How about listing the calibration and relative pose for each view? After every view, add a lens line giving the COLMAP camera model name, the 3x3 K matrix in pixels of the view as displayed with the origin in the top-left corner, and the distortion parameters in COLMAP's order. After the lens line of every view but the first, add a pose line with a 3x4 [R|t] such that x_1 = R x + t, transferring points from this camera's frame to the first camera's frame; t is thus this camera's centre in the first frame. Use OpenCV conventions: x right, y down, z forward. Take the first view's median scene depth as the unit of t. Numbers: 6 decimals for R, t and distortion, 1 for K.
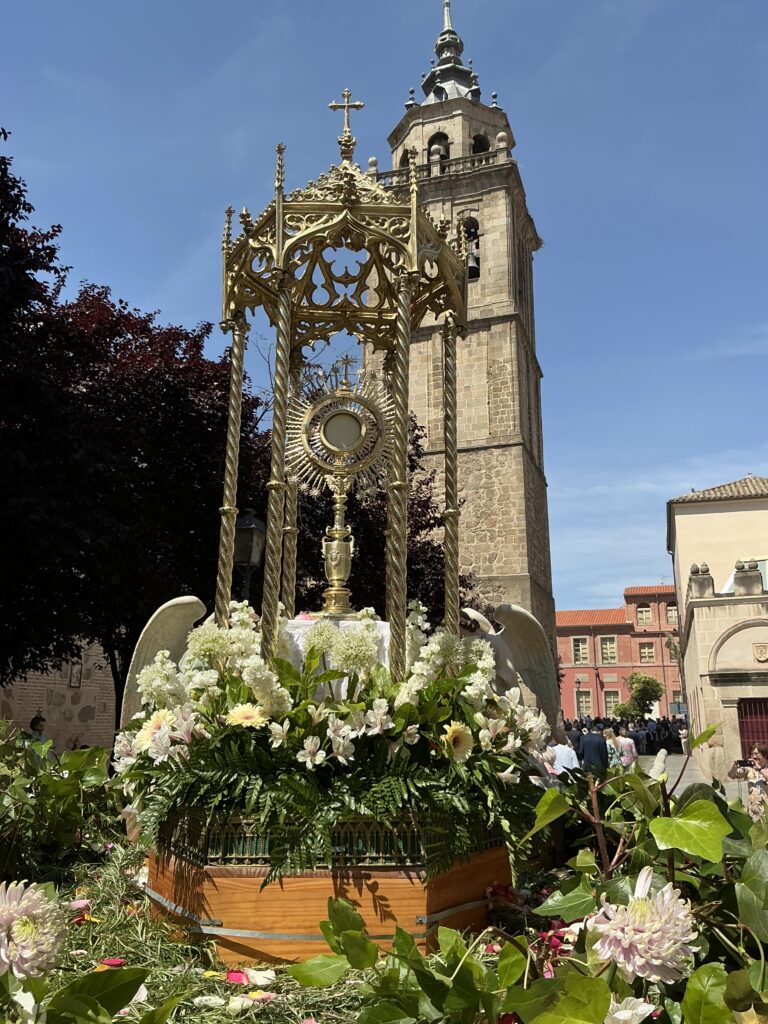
lens RADIAL K [[856.2, 0, 384.0], [0, 856.2, 512.0], [0, 0, 1]] dist [0.094069, -0.170402]
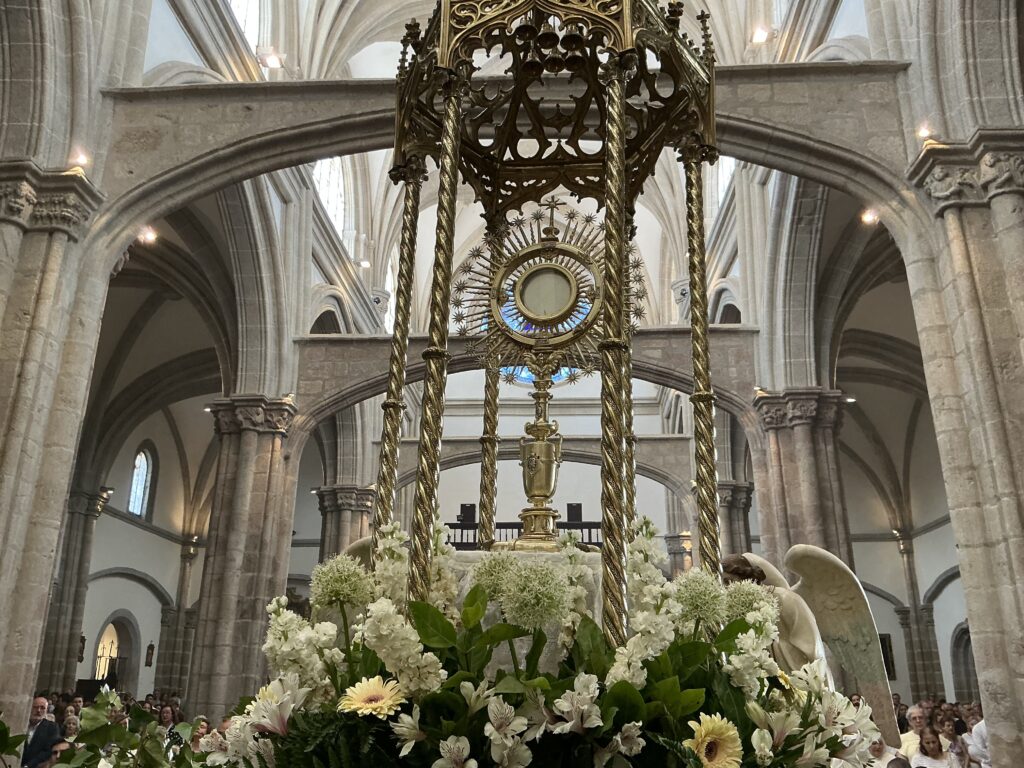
lens RADIAL K [[856.2, 0, 512.0], [0, 856.2, 384.0], [0, 0, 1]] dist [0.094069, -0.170402]
pose [[0.982342, -0.045099, -0.181578, 0.066579], [0.024394, 0.993102, -0.114687, 0.081794], [0.185497, 0.108232, 0.976666, 0.365832]]
